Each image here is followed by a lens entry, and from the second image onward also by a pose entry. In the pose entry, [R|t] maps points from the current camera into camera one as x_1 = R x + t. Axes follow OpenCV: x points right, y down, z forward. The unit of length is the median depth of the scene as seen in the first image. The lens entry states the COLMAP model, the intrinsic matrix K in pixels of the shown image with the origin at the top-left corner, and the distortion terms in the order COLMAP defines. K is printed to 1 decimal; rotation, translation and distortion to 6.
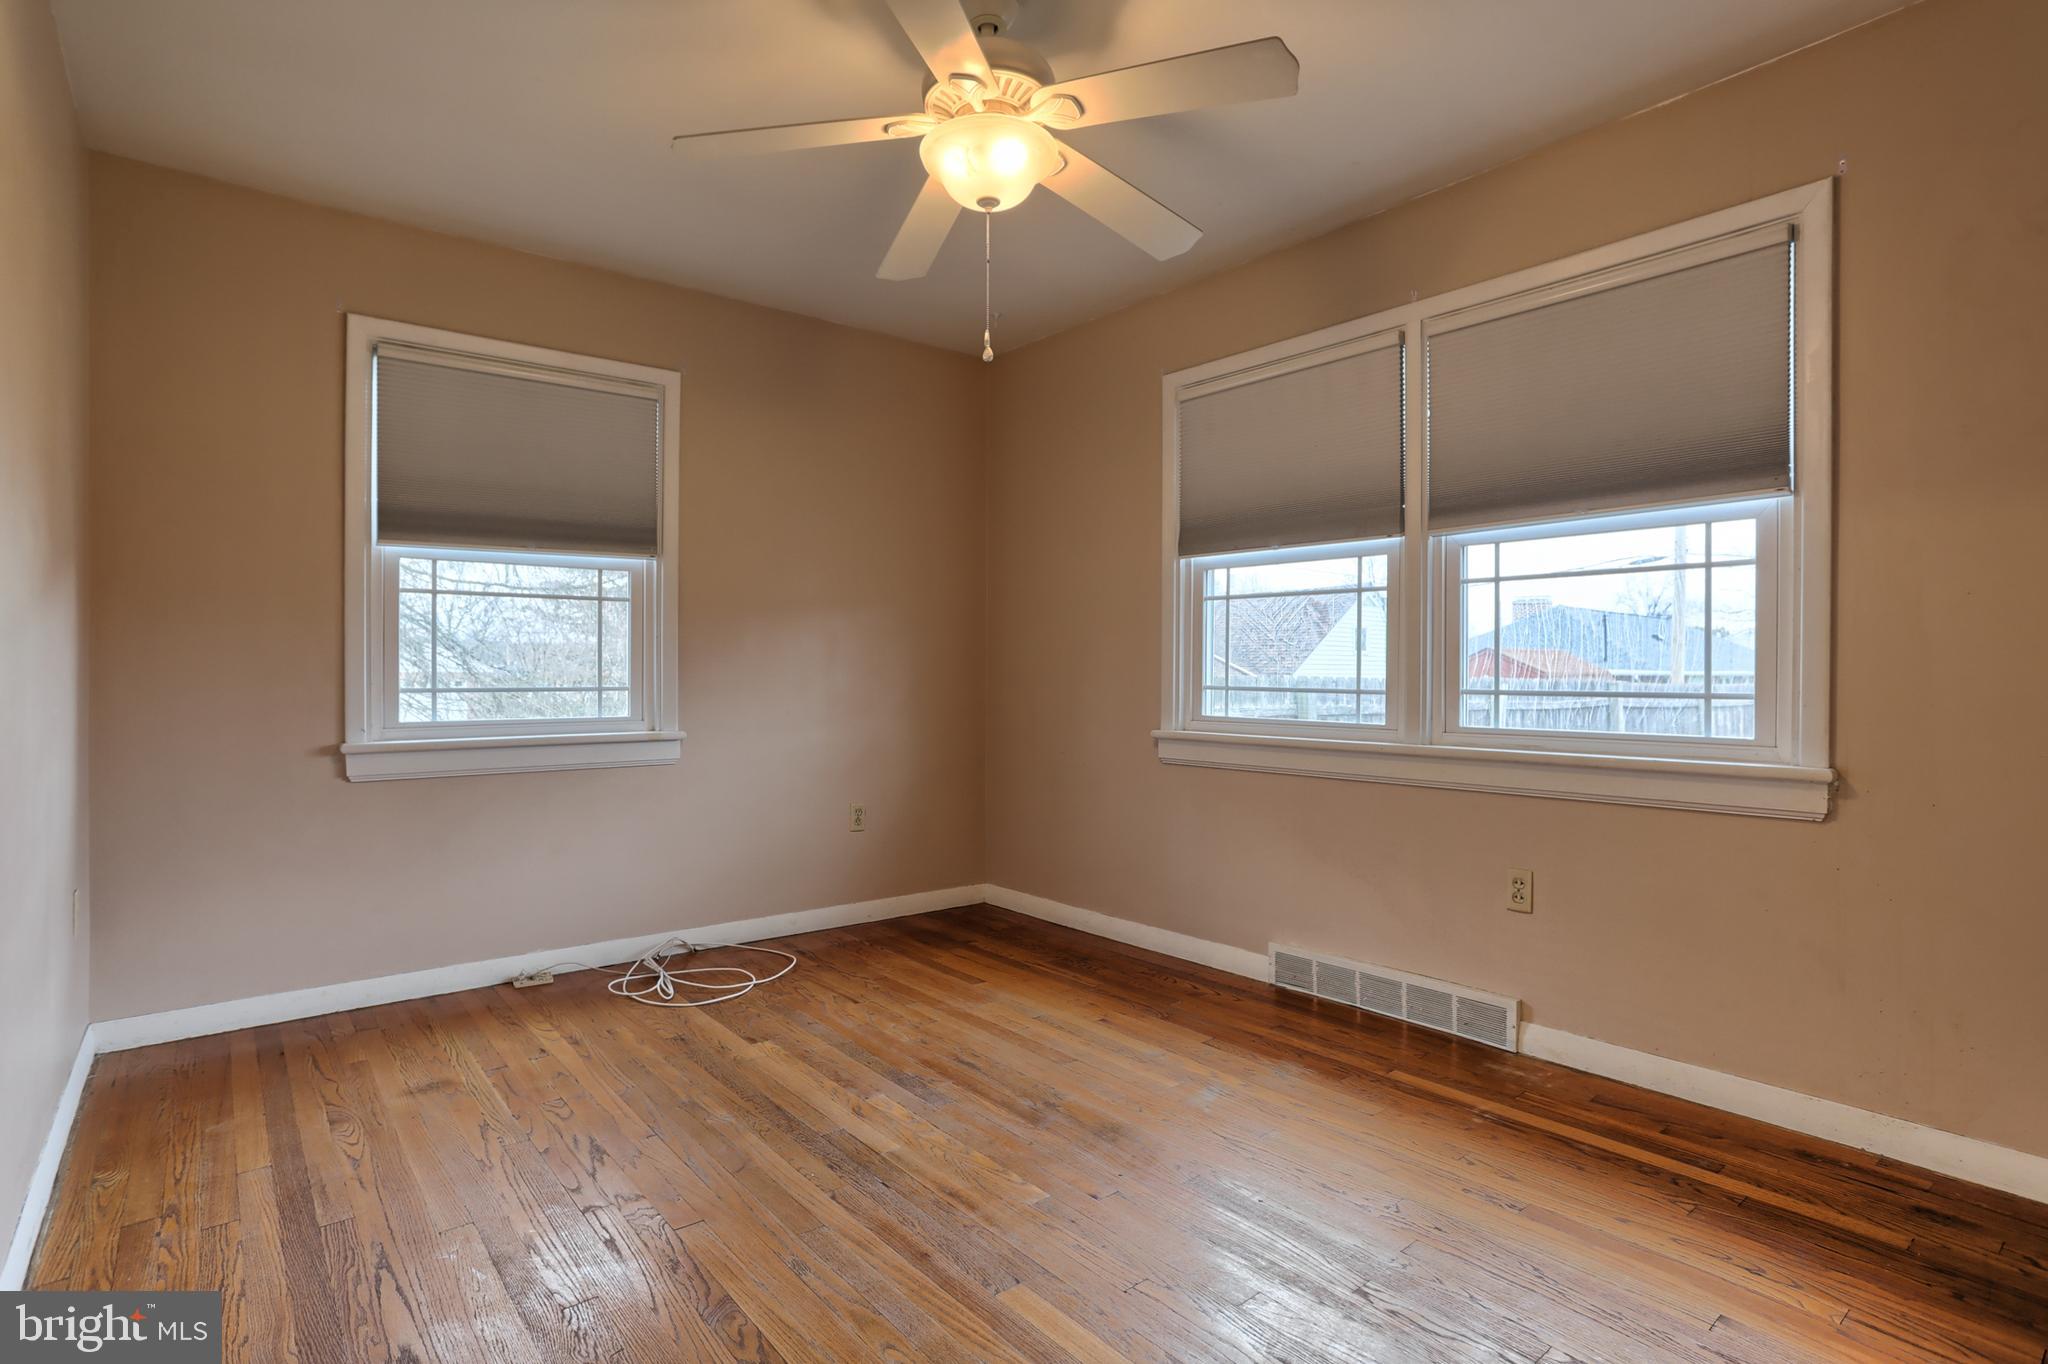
lens RADIAL K [[1017.1, 0, 1024.4], [0, 1017.1, 686.0], [0, 0, 1]] dist [-0.050627, 0.028146]
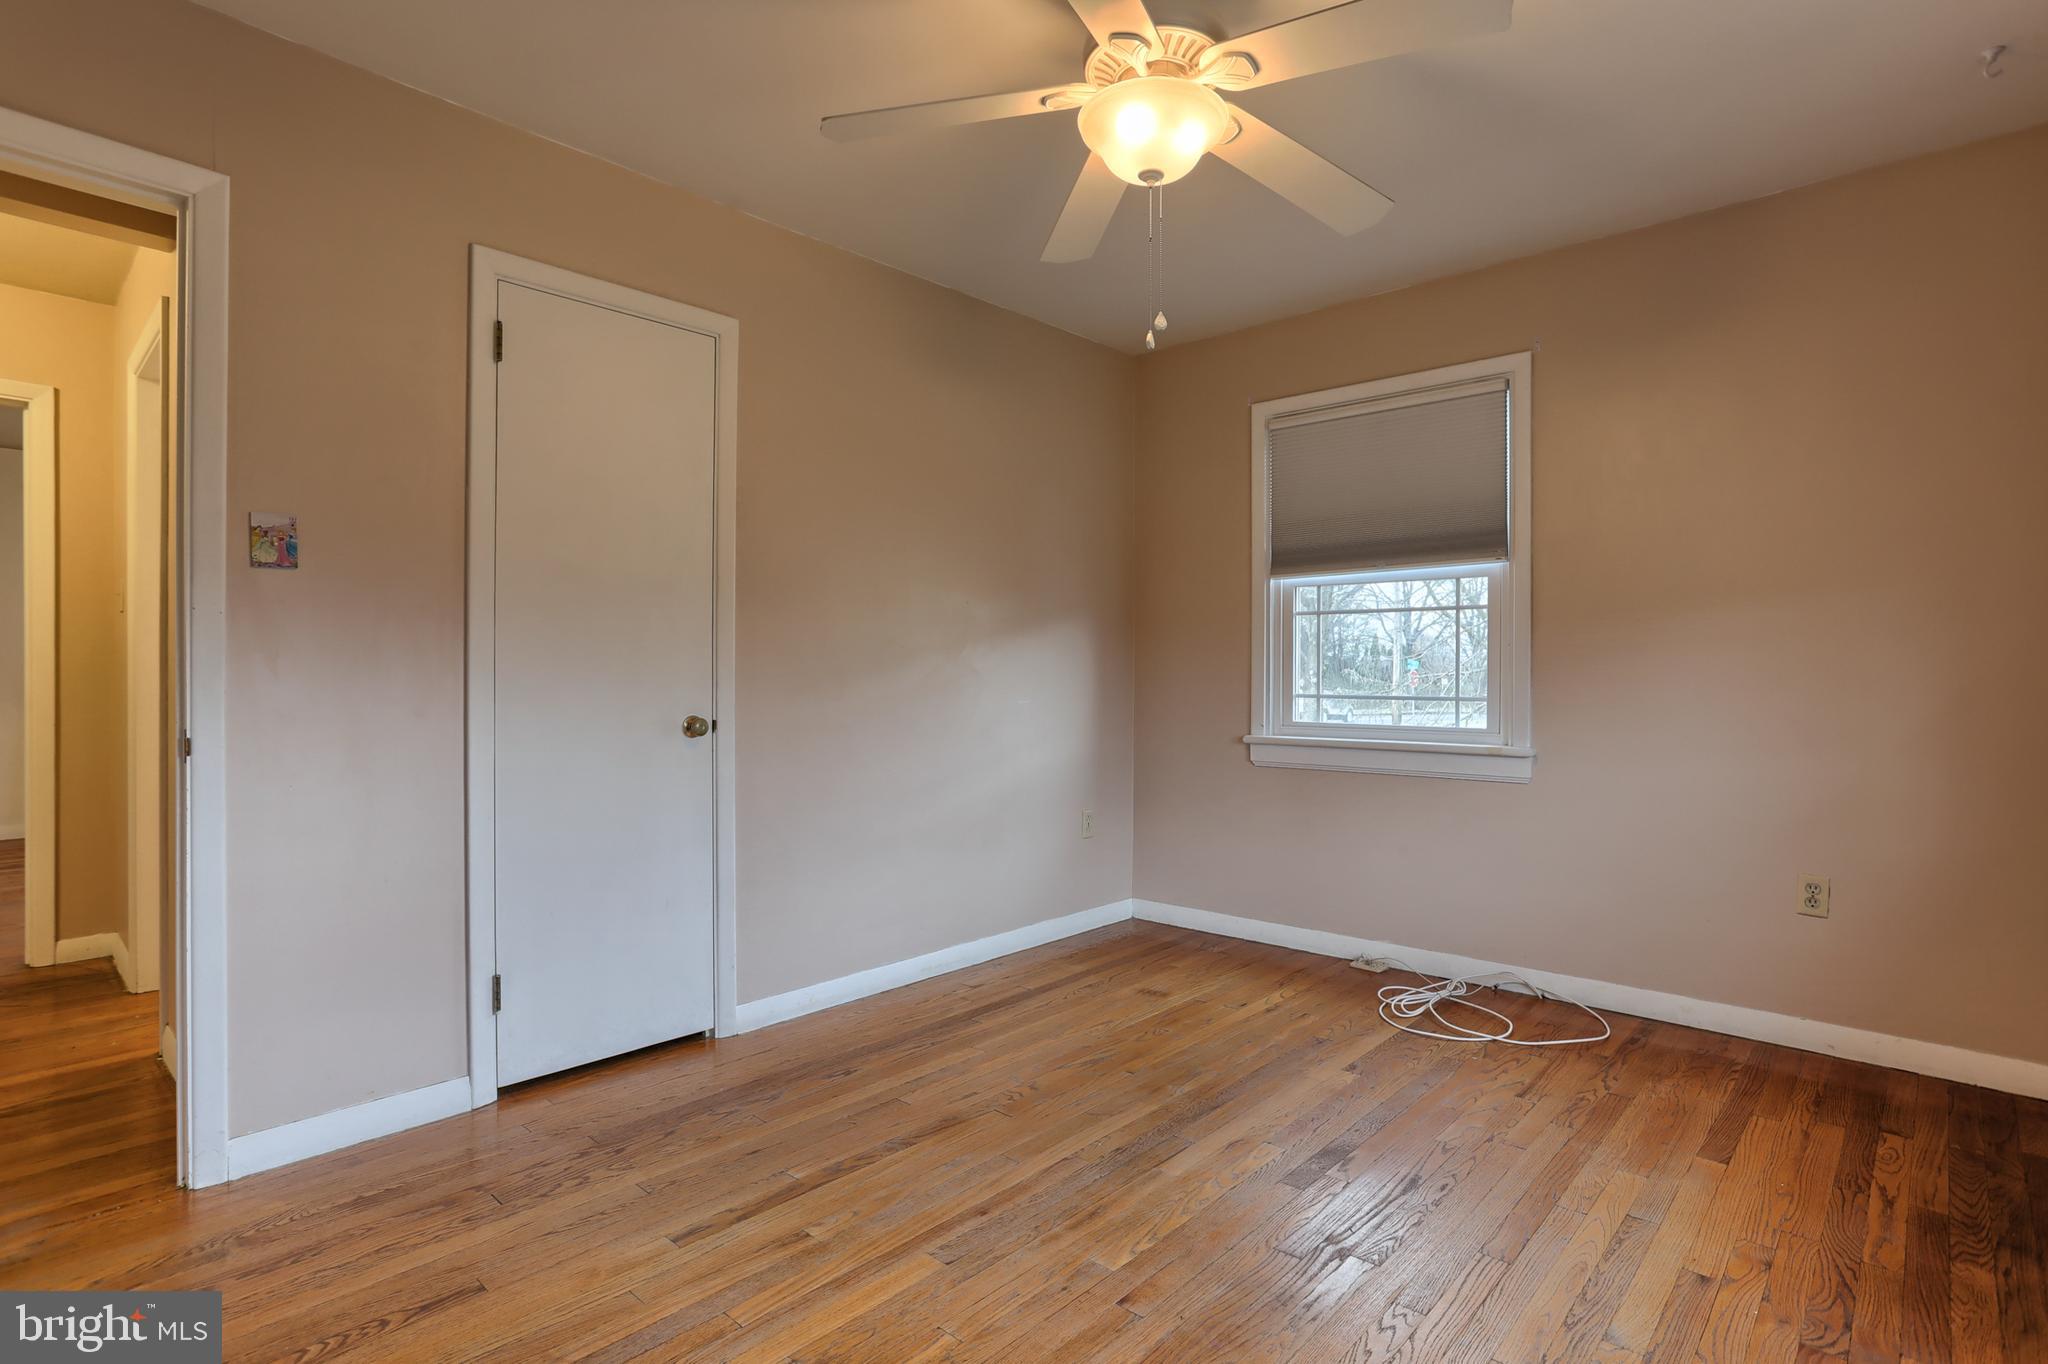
lens RADIAL K [[1017.1, 0, 1024.4], [0, 1017.1, 686.0], [0, 0, 1]] dist [-0.050627, 0.028146]
pose [[0.148569, 0.011343, -0.988837, 0.555665], [-0.017215, 0.999812, 0.008882, -0.012645], [0.988752, 0.015704, 0.148737, 0.487117]]
